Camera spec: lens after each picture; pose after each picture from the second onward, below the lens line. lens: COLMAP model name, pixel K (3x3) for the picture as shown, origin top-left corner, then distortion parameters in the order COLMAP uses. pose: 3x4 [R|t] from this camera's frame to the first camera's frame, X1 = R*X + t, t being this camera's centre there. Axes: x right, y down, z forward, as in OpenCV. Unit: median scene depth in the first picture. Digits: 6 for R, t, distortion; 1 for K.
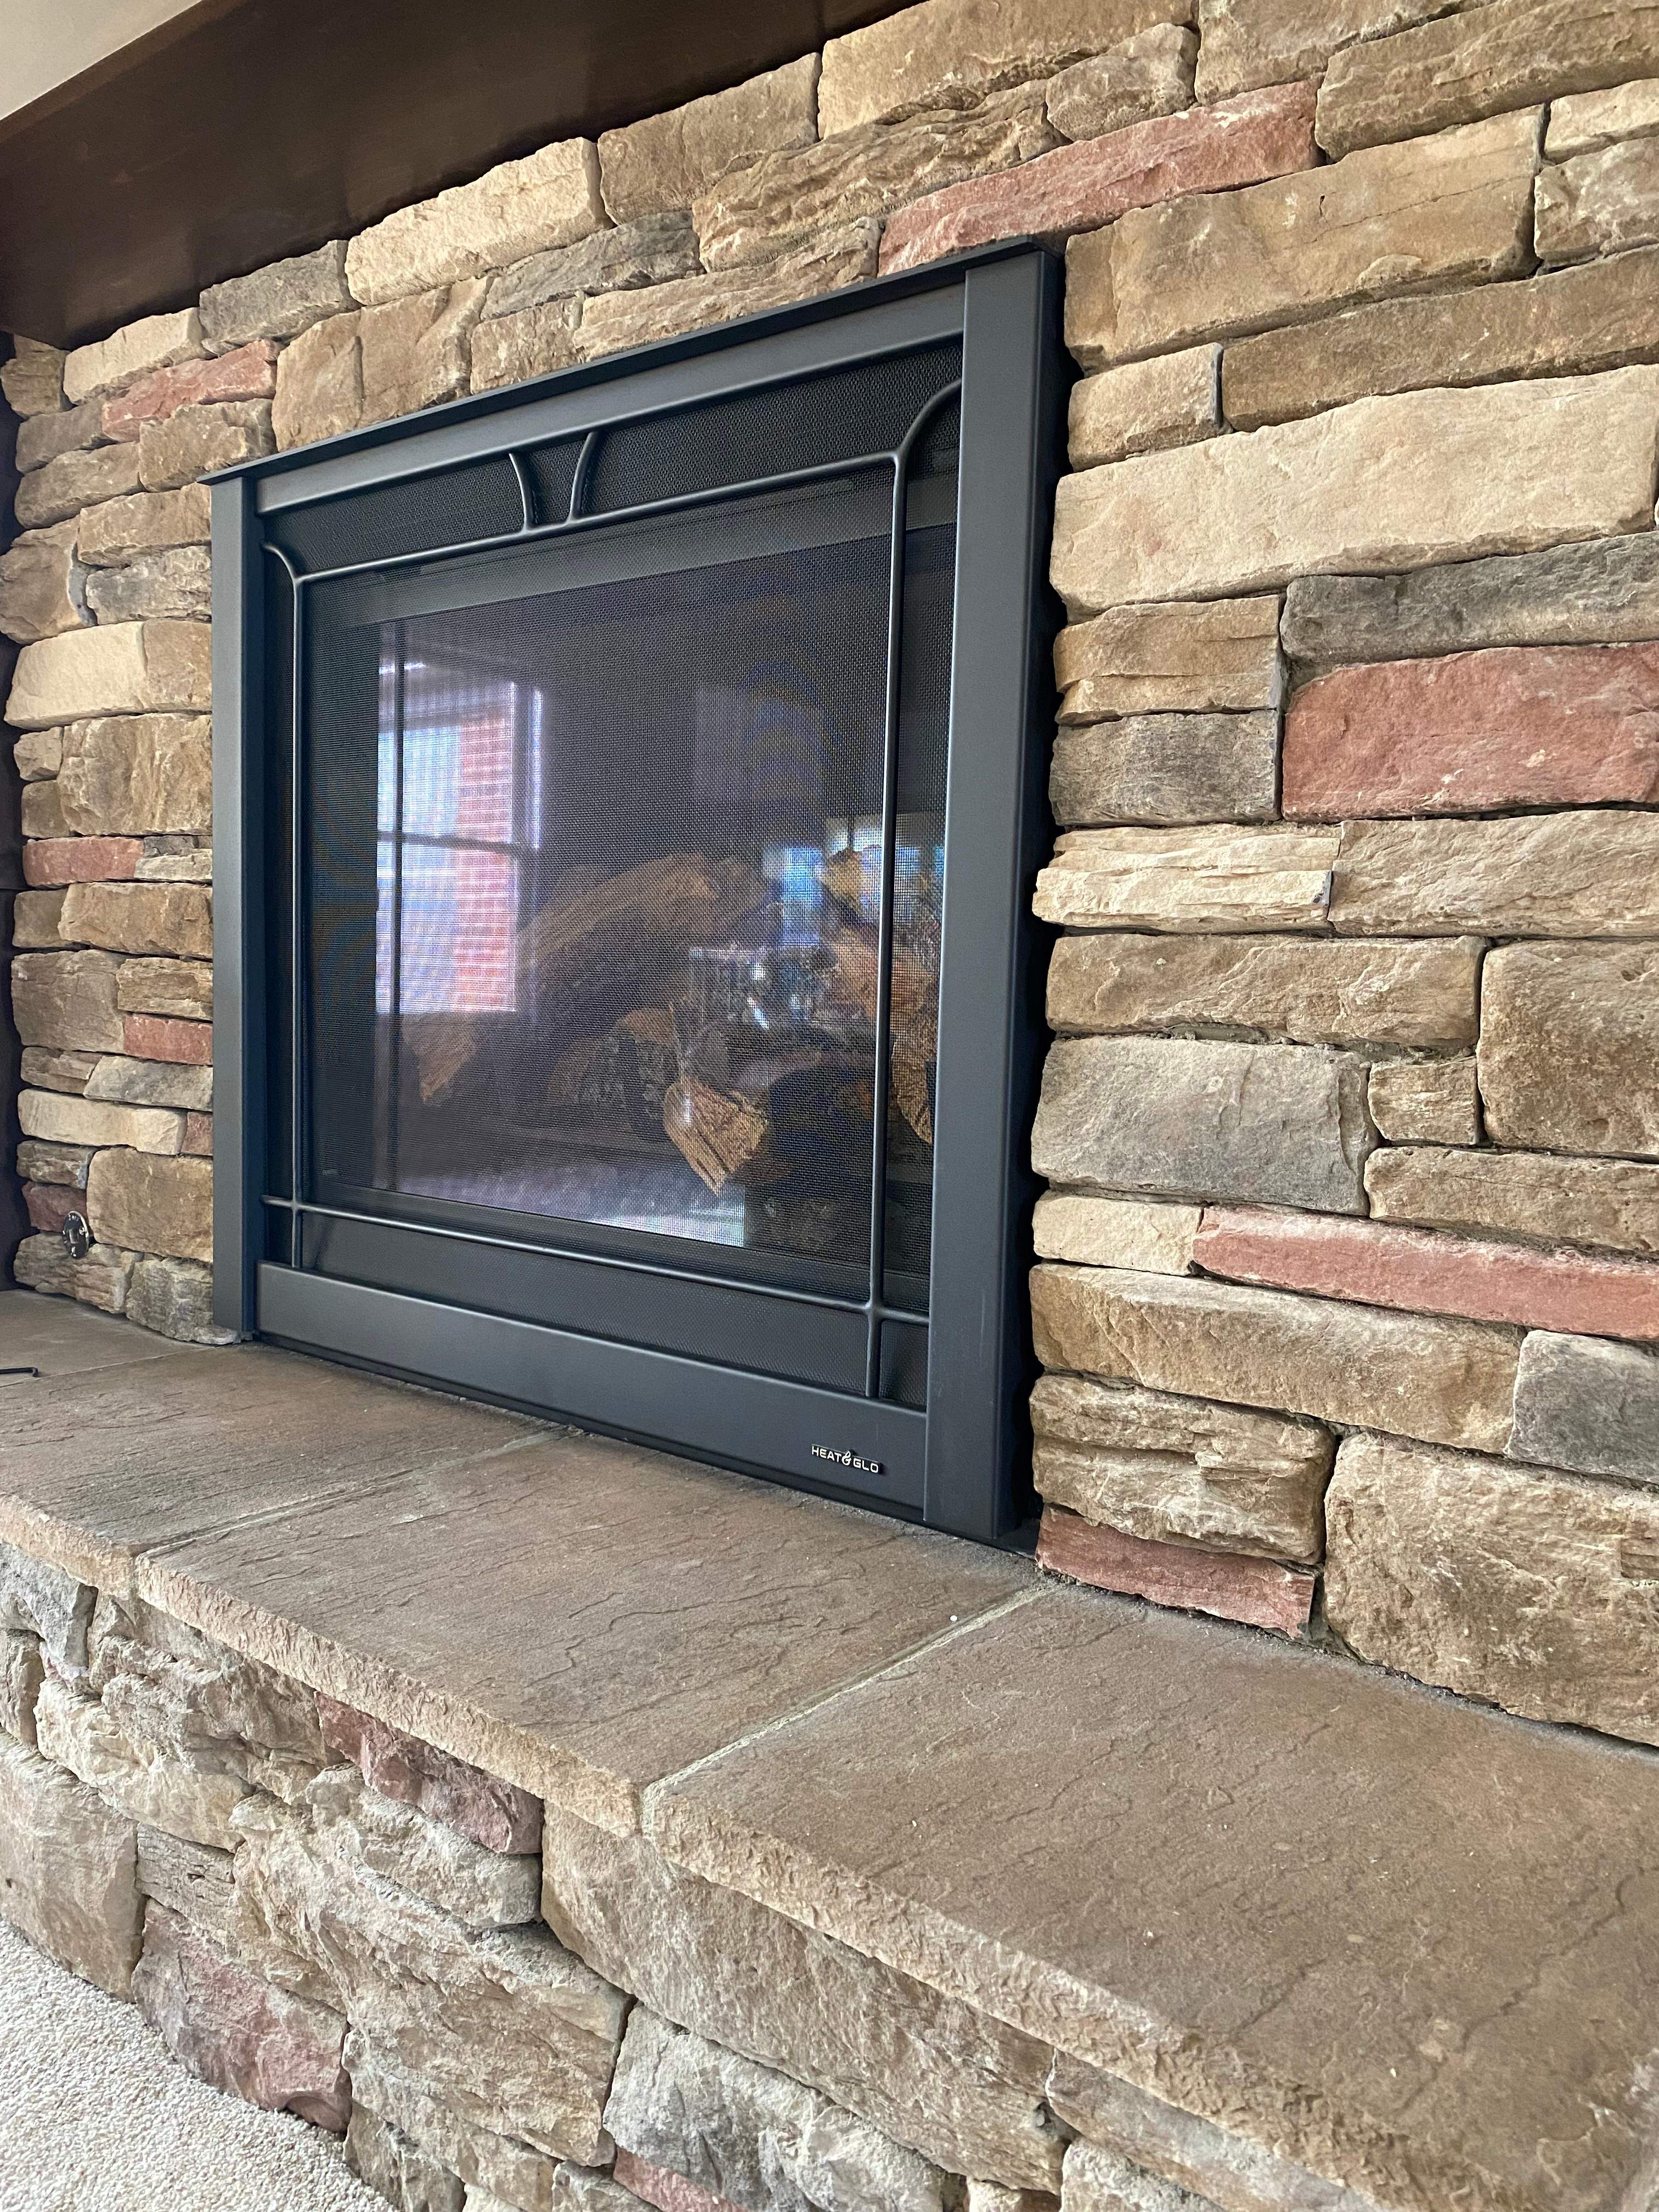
lens RADIAL K [[1722.6, 0, 829.5], [0, 1722.6, 1106.0], [0, 0, 1]] dist [0.006938, -0.011993]
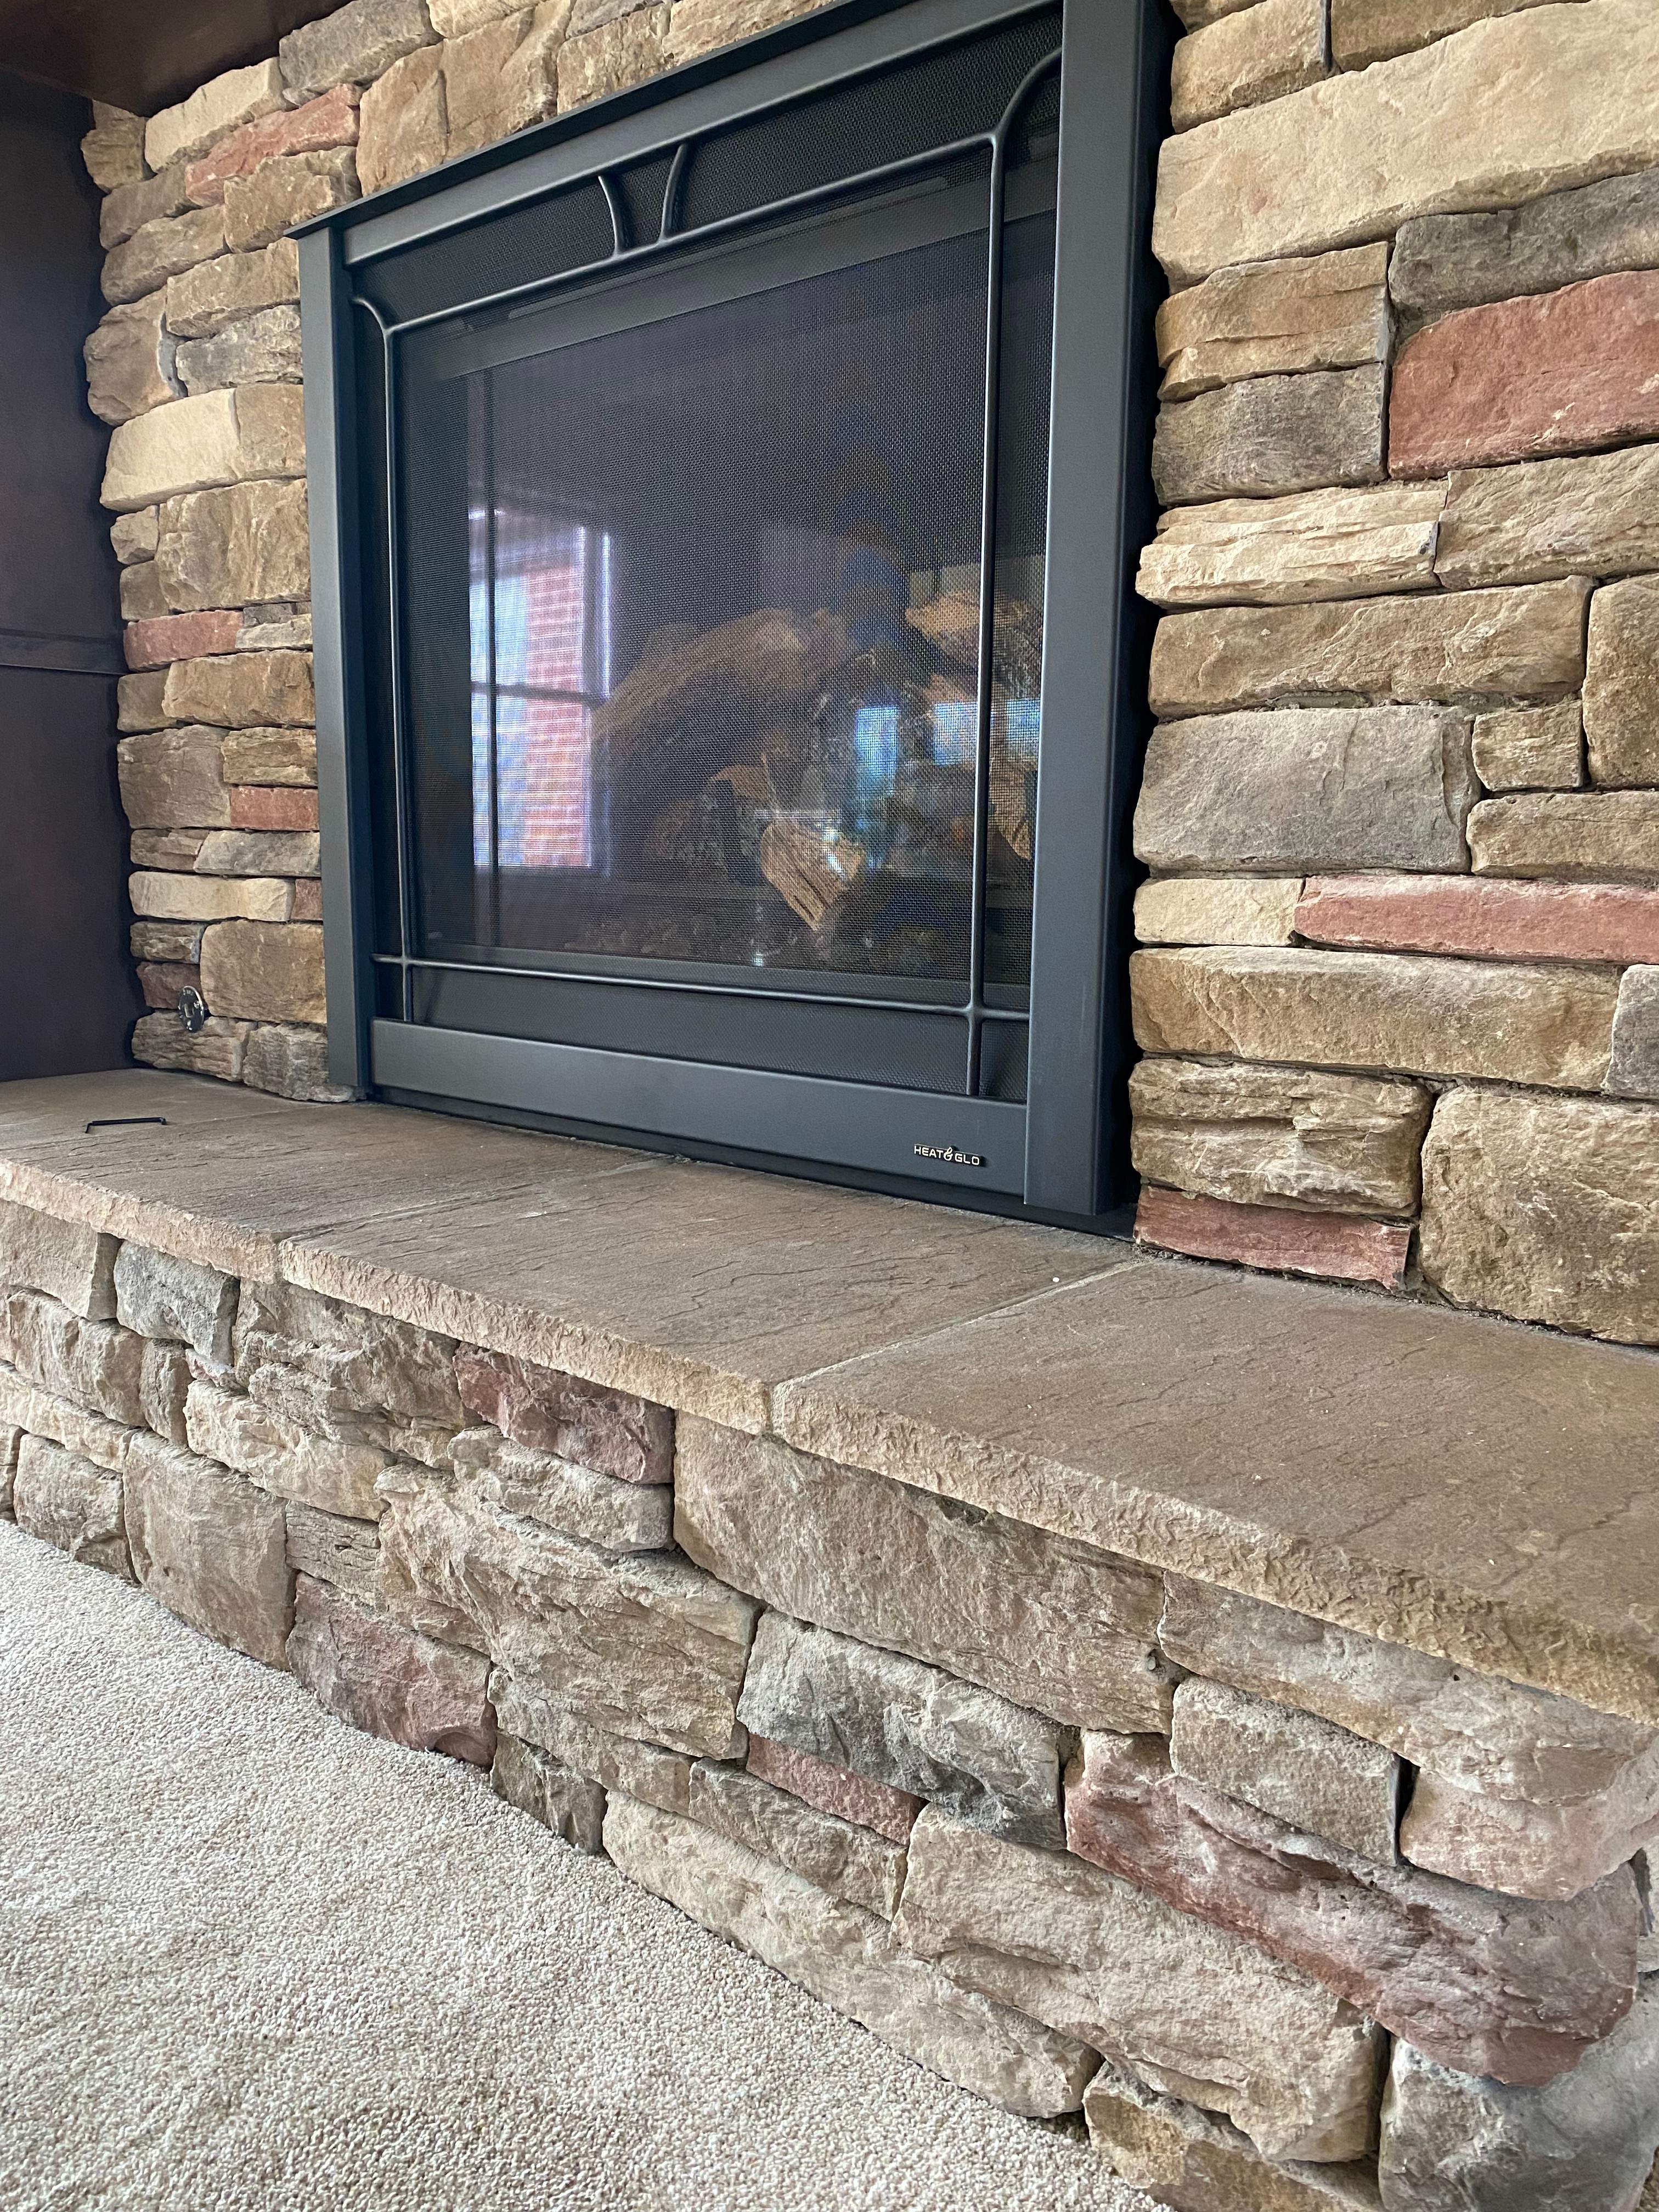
lens RADIAL K [[1722.6, 0, 829.5], [0, 1722.6, 1106.0], [0, 0, 1]] dist [0.006938, -0.011993]
pose [[0.999041, -0.009371, -0.042760, -0.020852], [0.012663, 0.996922, 0.077373, 0.111959], [0.041903, -0.077840, 0.996085, -0.036635]]
